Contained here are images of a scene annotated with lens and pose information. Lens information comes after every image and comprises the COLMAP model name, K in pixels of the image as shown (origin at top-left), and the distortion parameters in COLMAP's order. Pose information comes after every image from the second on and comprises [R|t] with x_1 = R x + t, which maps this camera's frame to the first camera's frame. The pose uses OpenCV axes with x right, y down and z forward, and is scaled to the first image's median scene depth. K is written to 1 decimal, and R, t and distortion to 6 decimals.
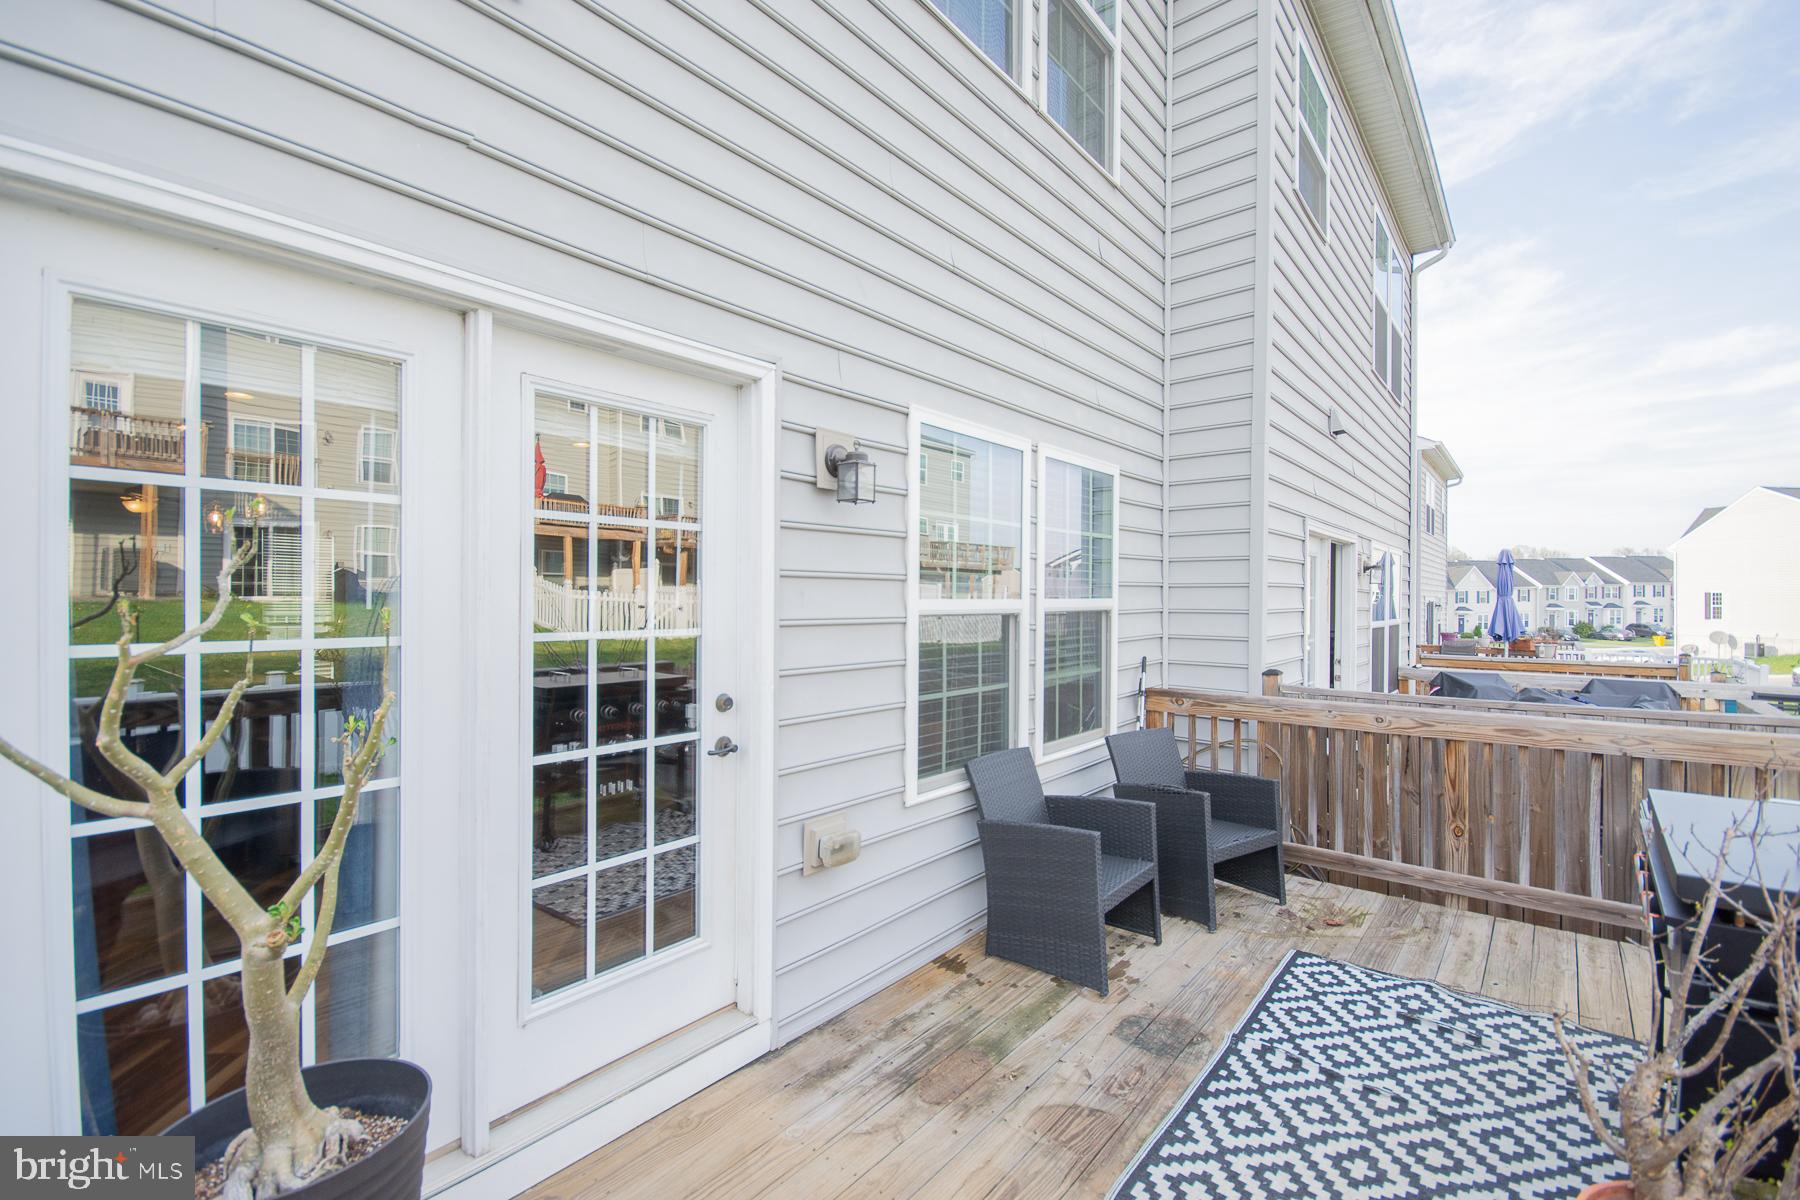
lens RADIAL K [[788.7, 0, 894.0], [0, 788.7, 599.8], [0, 0, 1]] dist [-0.001960, 0.000425]
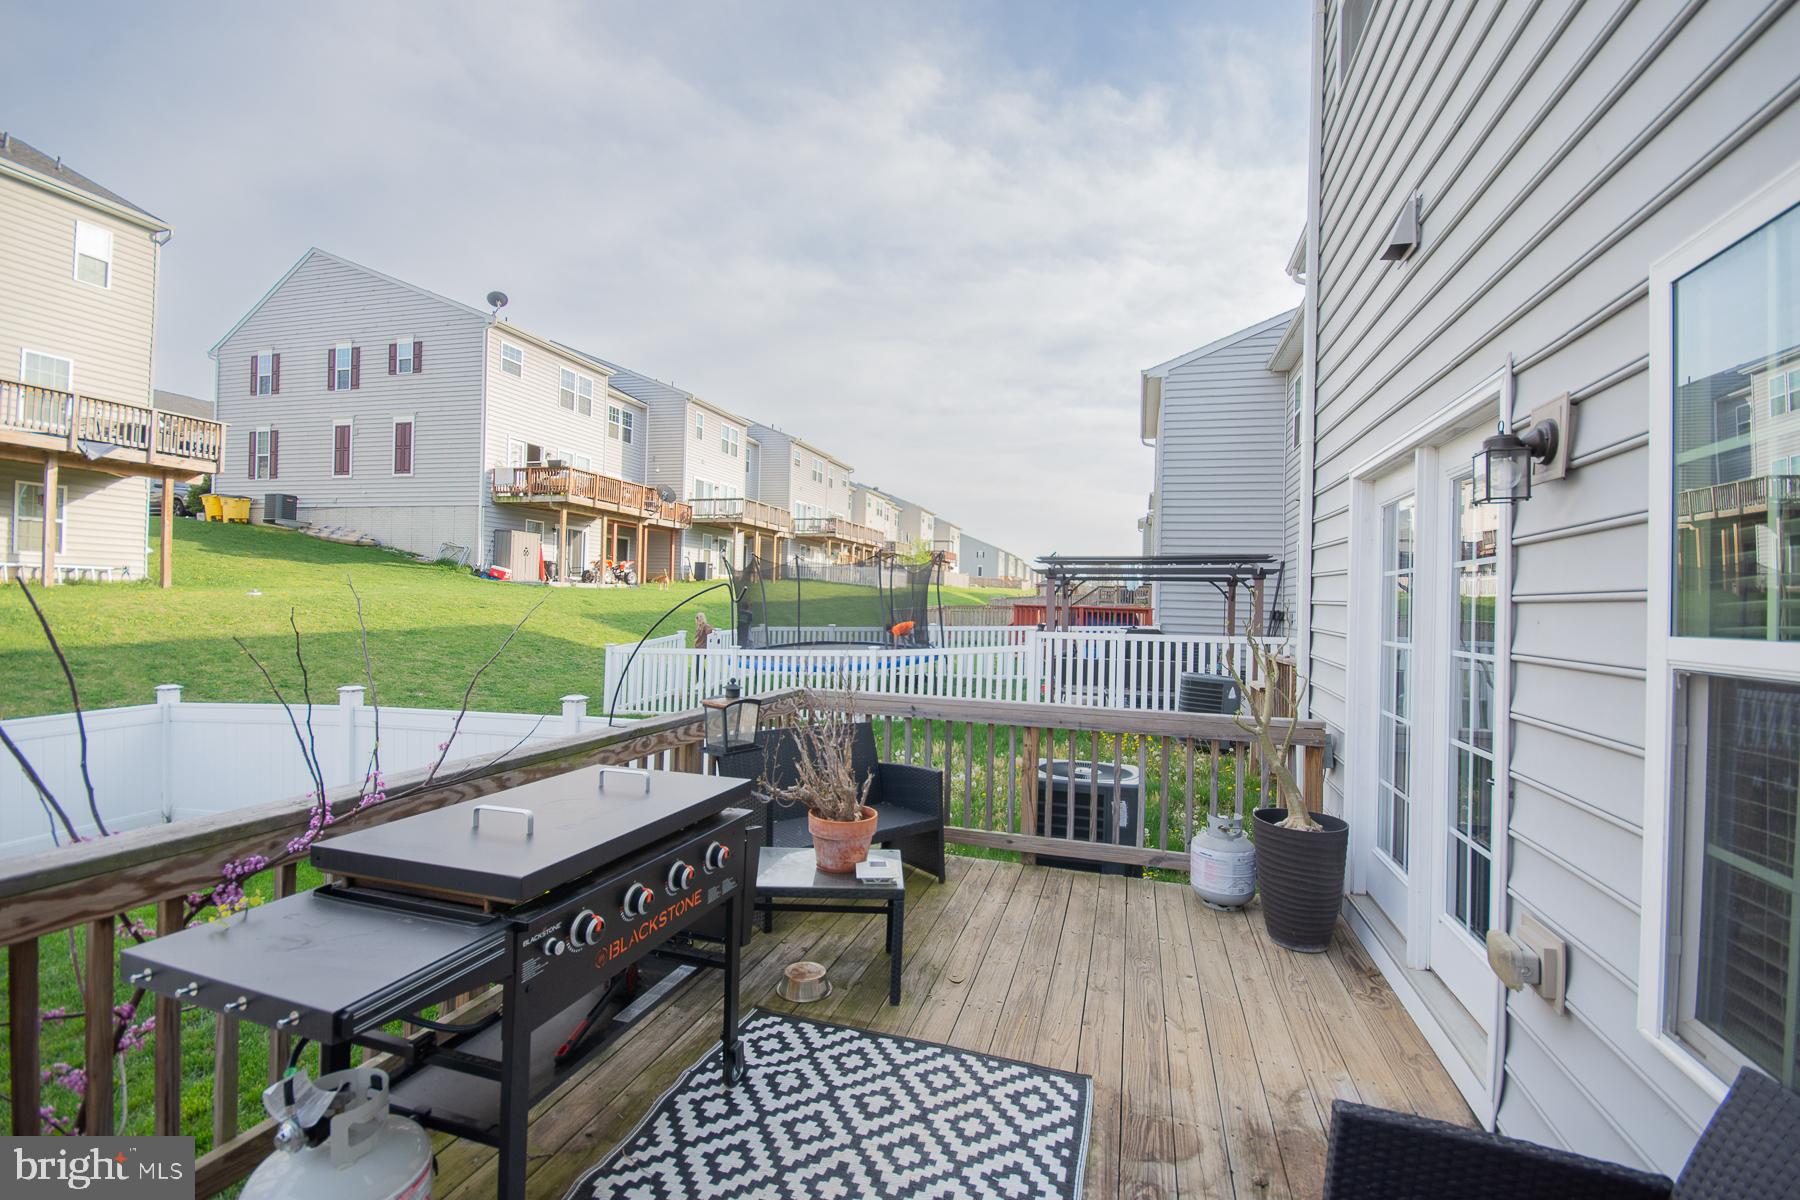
lens RADIAL K [[788.7, 0, 899.1], [0, 788.7, 602.4], [0, 0, 1]] dist [-0.001960, 0.000425]
pose [[-0.920648, -0.028291, -0.389367, 0.808658], [-0.030249, 0.999542, -0.001103, -0.009543], [0.389220, 0.010763, -0.921082, 1.534238]]
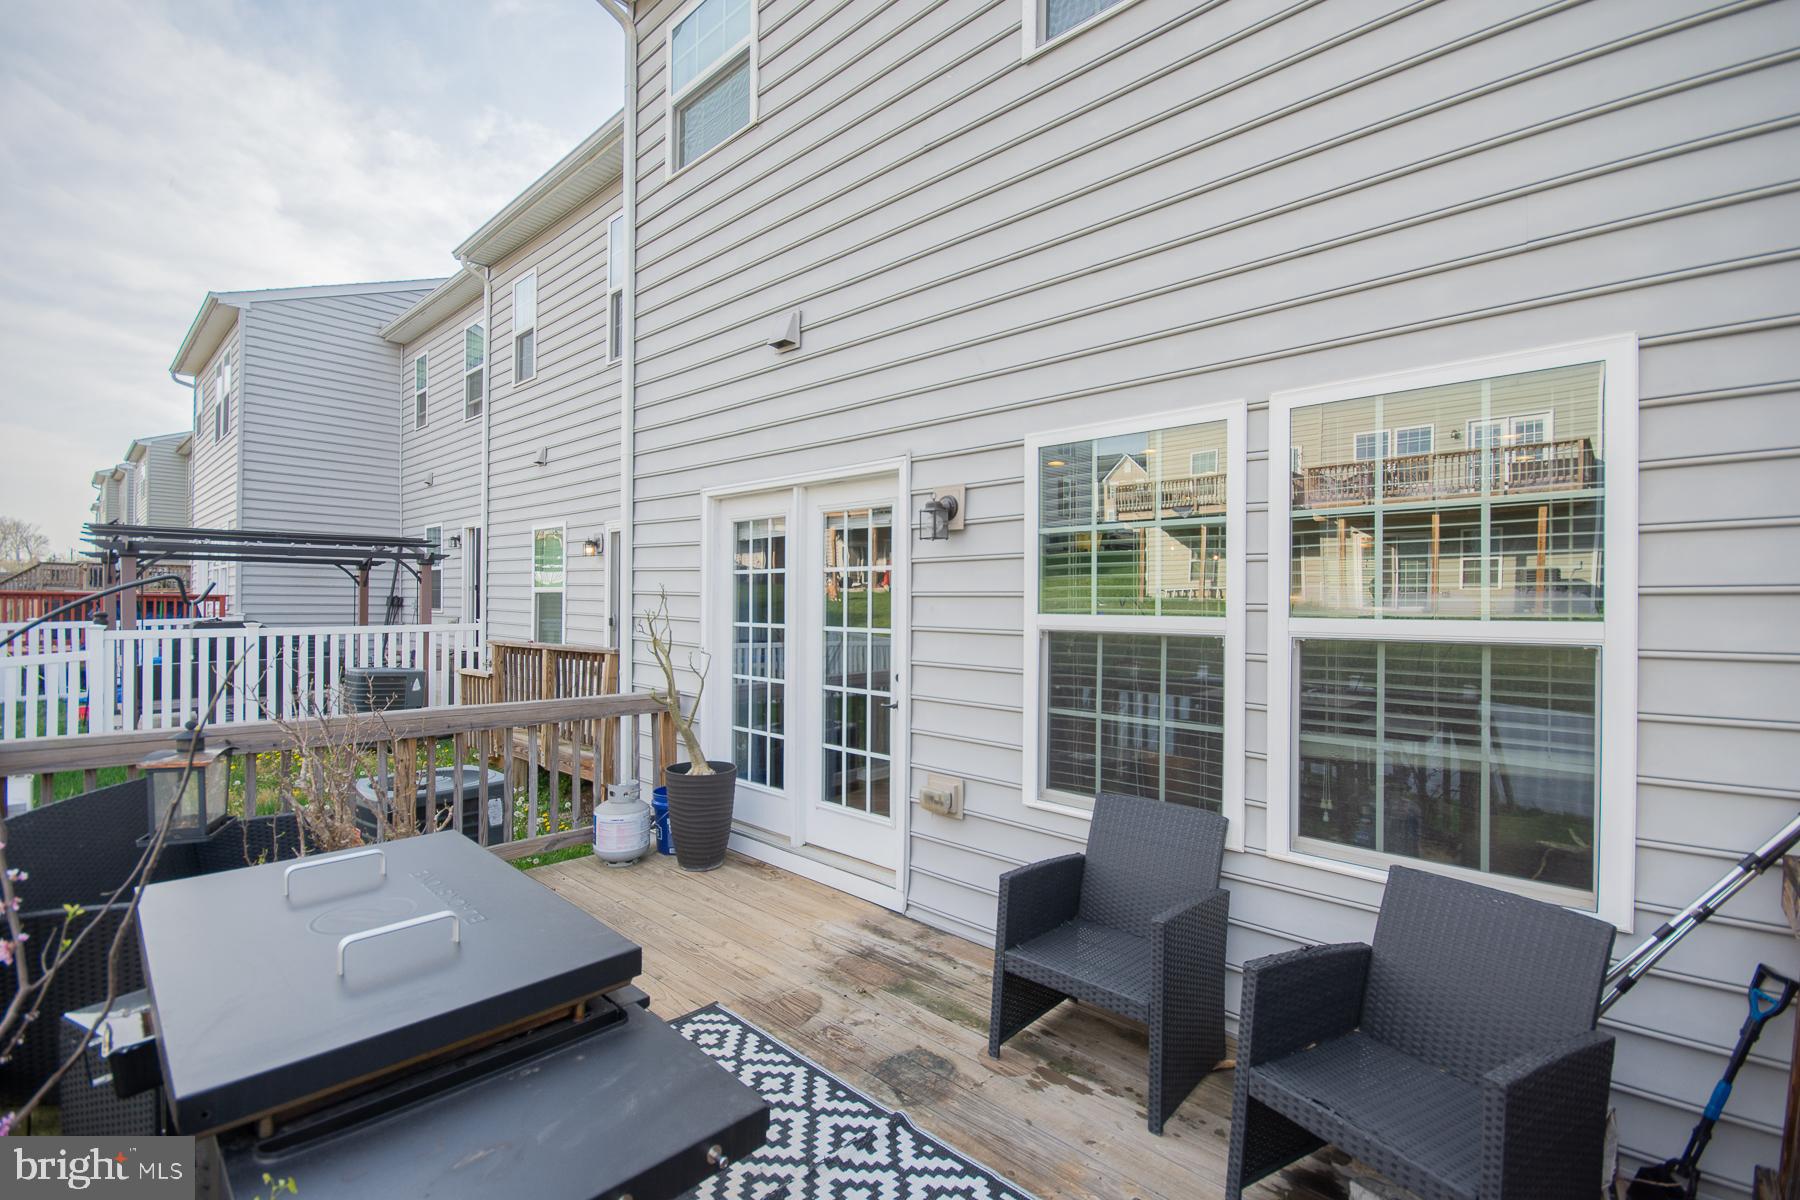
lens RADIAL K [[788.7, 0, 903.7], [0, 788.7, 604.2], [0, 0, 1]] dist [-0.001960, 0.000425]
pose [[-0.049975, -0.005049, -0.998738, 1.325565], [-0.013596, 0.999898, -0.004374, -0.008230], [0.998658, 0.013360, -0.050038, 1.058822]]
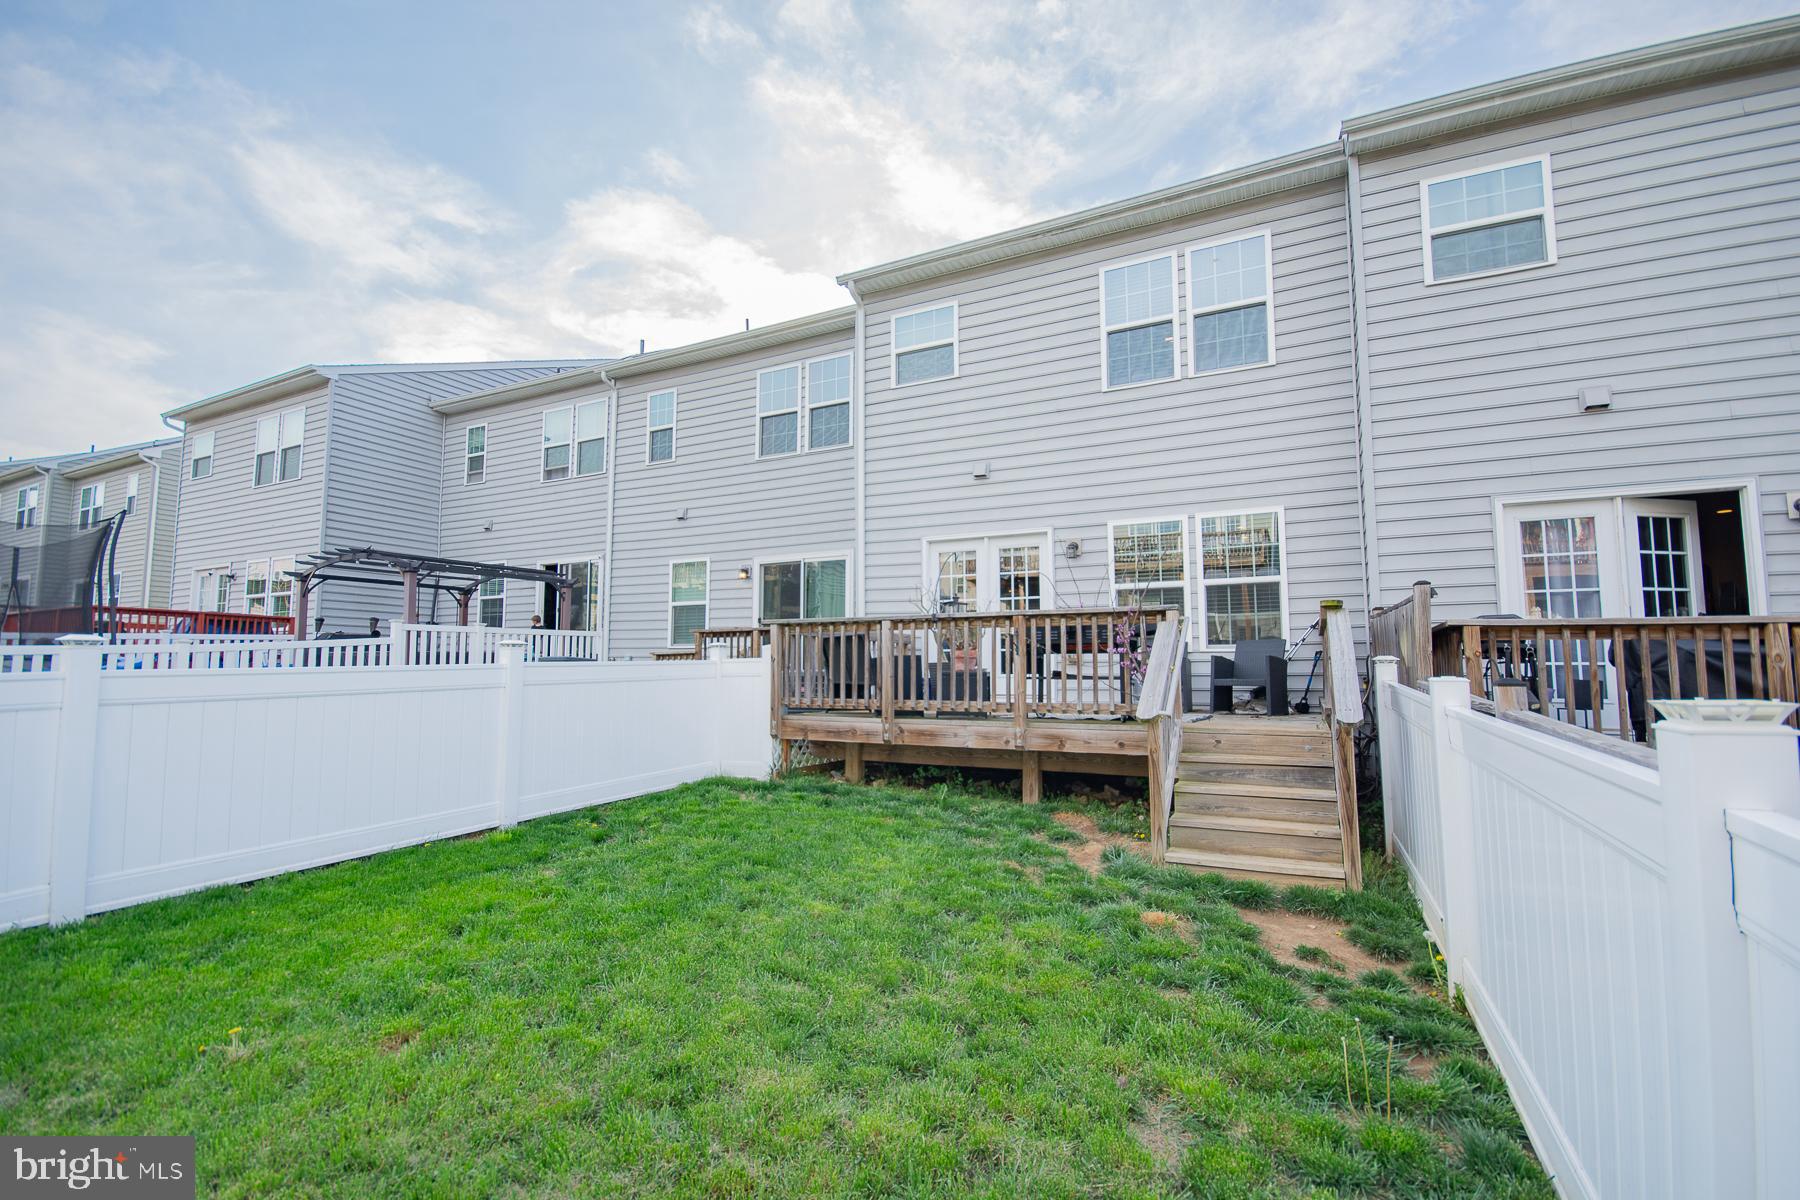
lens RADIAL K [[788.7, 0, 897.6], [0, 788.7, 604.6], [0, 0, 1]] dist [-0.001960, 0.000425]
pose [[0.220169, -0.089528, -0.971345, 3.314547], [-0.005827, 0.995641, -0.093089, 0.432709], [0.975444, 0.026155, 0.218687, -0.541756]]
